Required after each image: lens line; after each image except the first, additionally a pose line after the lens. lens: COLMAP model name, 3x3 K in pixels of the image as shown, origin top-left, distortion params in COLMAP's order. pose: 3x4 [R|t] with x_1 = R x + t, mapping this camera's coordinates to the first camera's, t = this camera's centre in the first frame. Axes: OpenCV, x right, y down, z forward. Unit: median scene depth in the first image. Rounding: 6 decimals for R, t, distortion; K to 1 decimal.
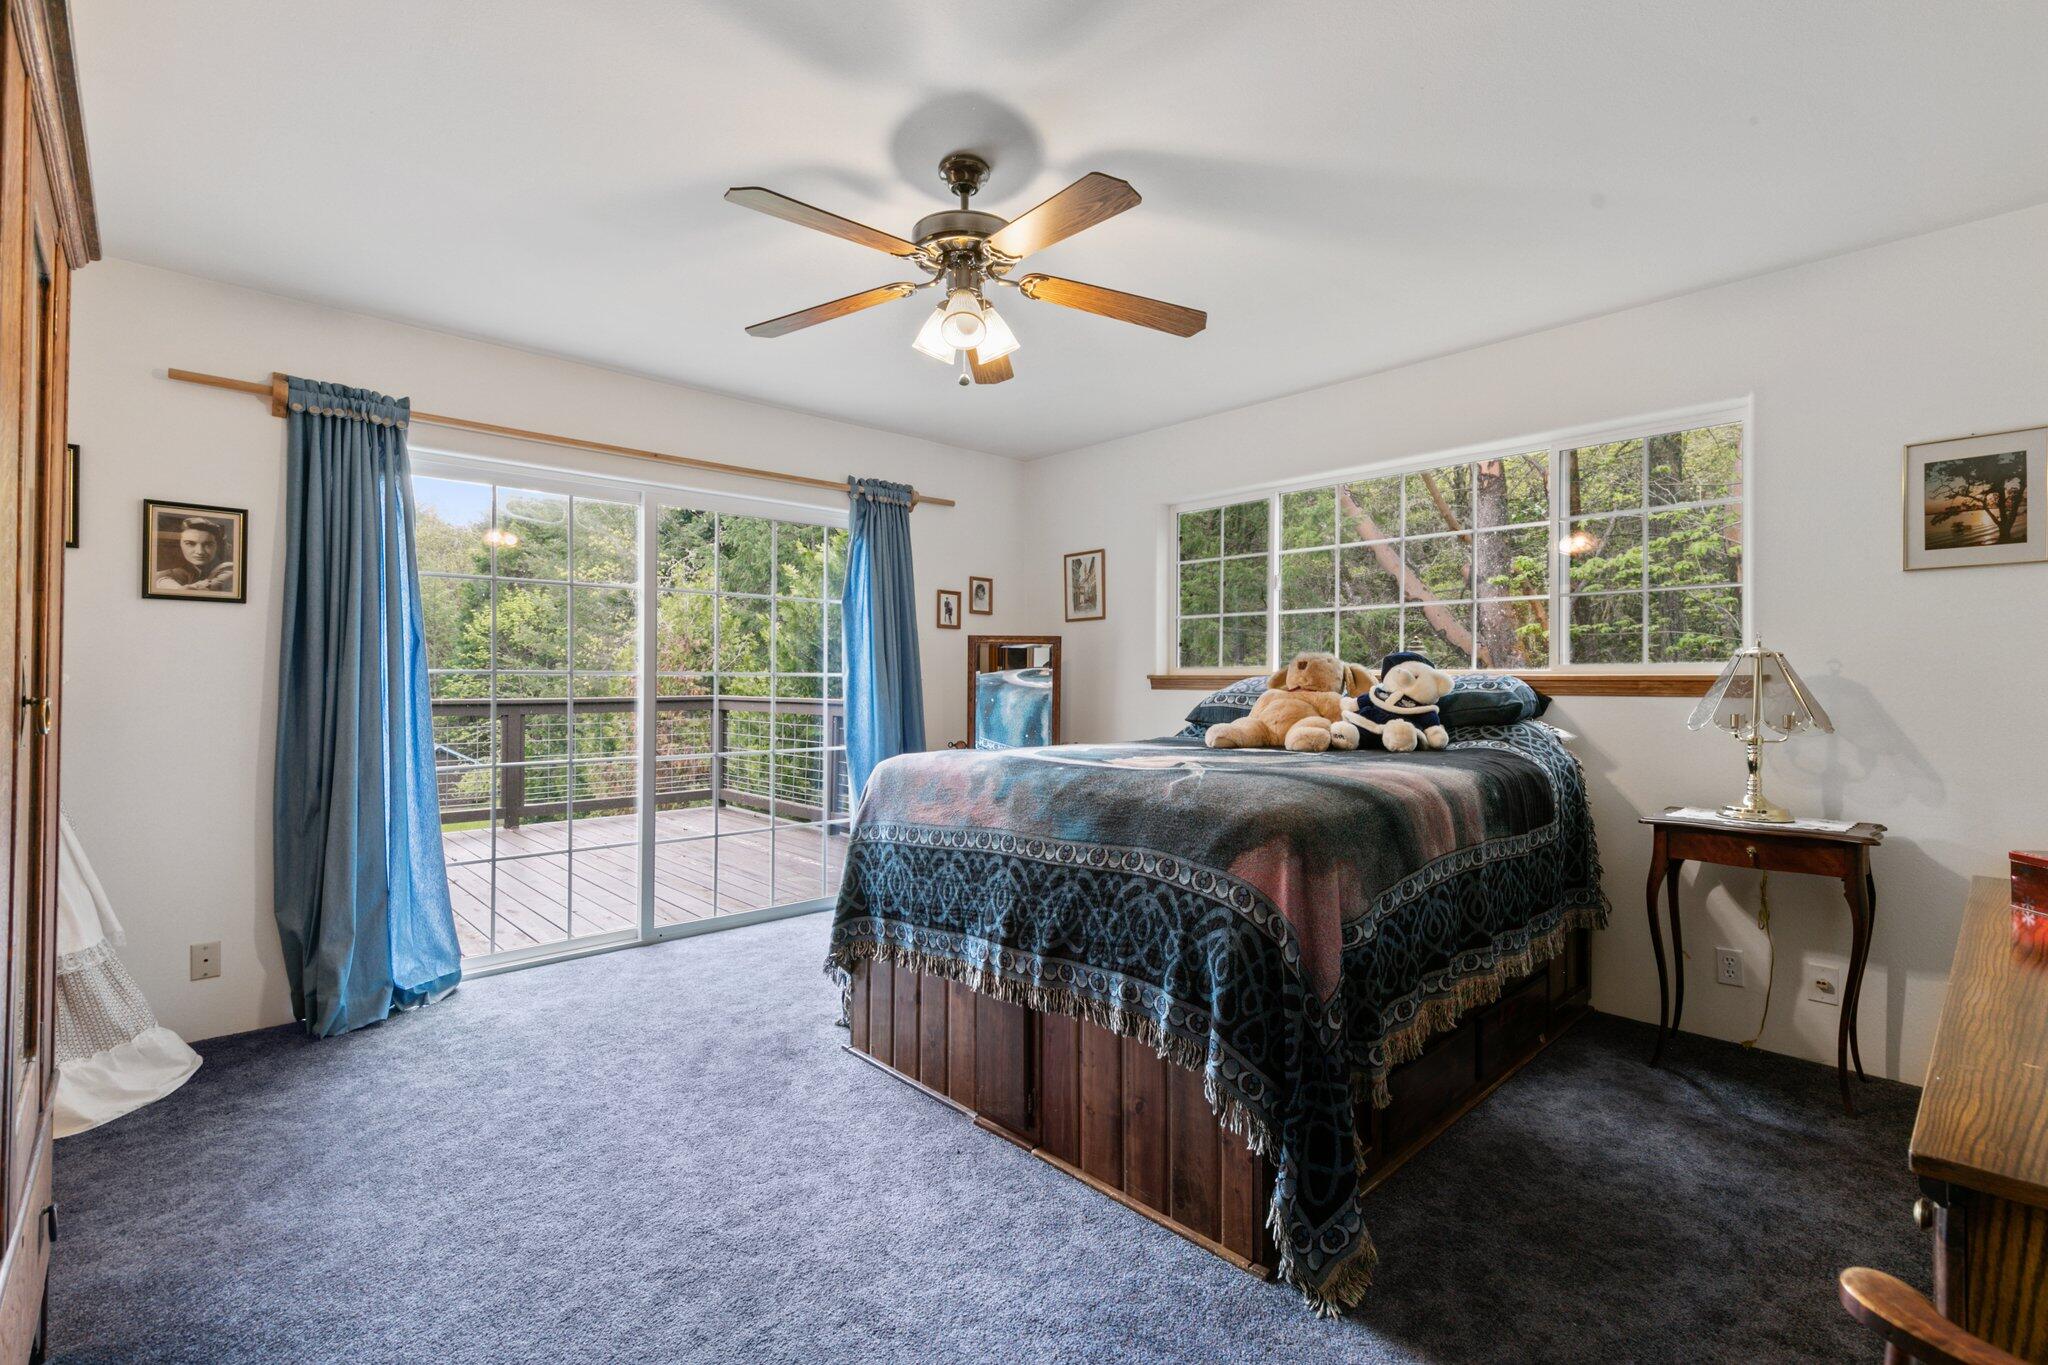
lens RADIAL K [[910.5, 0, 1030.1], [0, 910.5, 677.9], [0, 0, 1]] dist [0.008462, -0.001078]
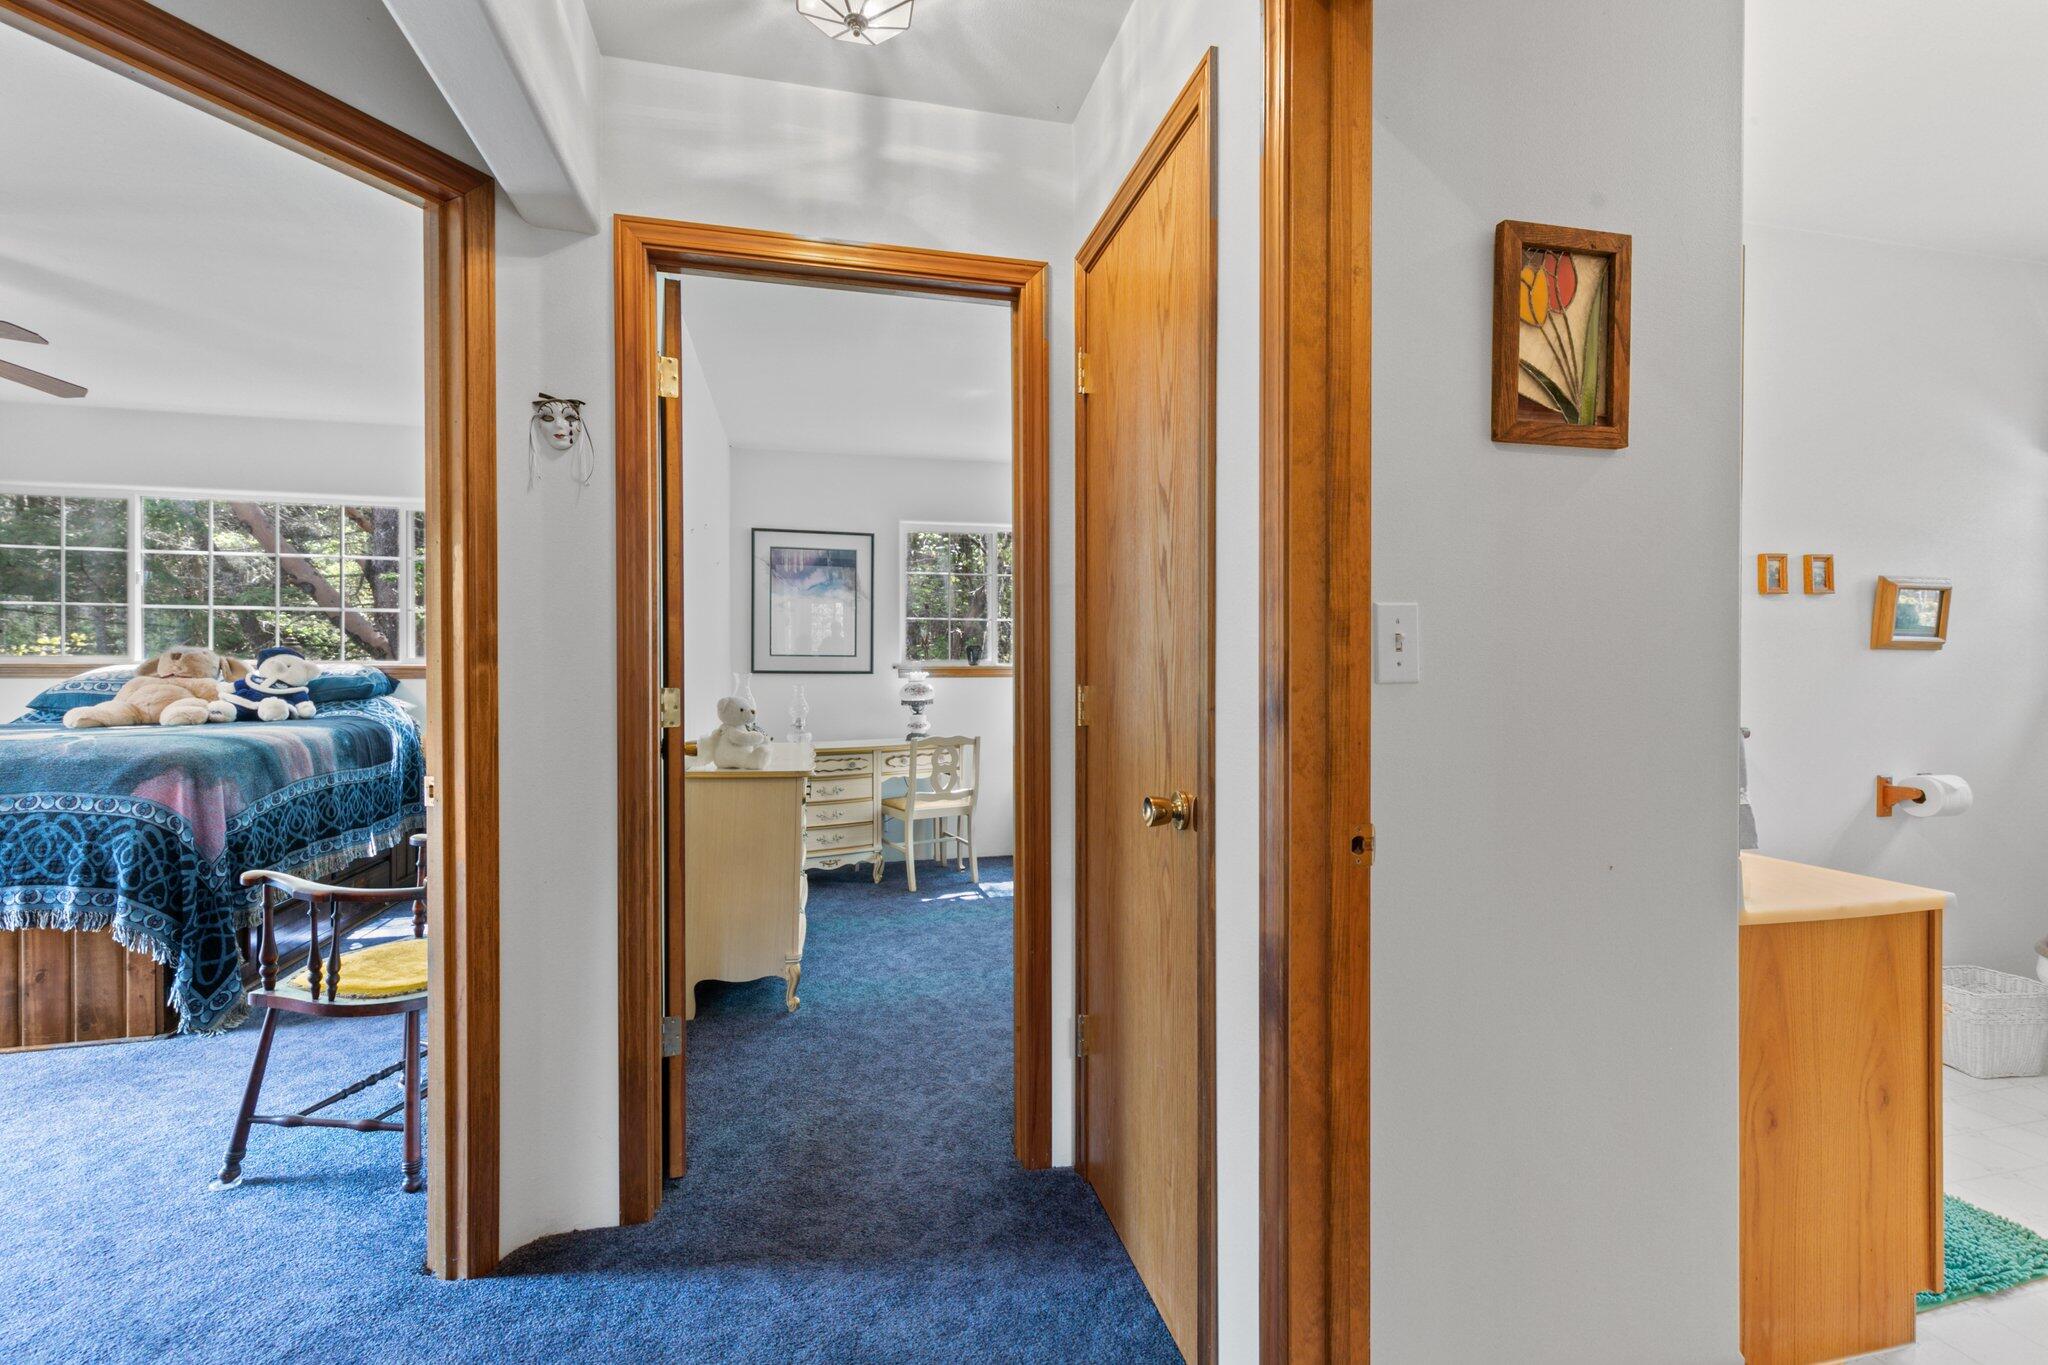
lens RADIAL K [[910.5, 0, 1030.1], [0, 910.5, 677.9], [0, 0, 1]] dist [0.008462, -0.001078]
pose [[0.484405, -0.008829, 0.874800, -0.368567], [-0.002849, 0.999928, 0.011669, -0.004658], [-0.874839, -0.008145, 0.484345, -0.987630]]
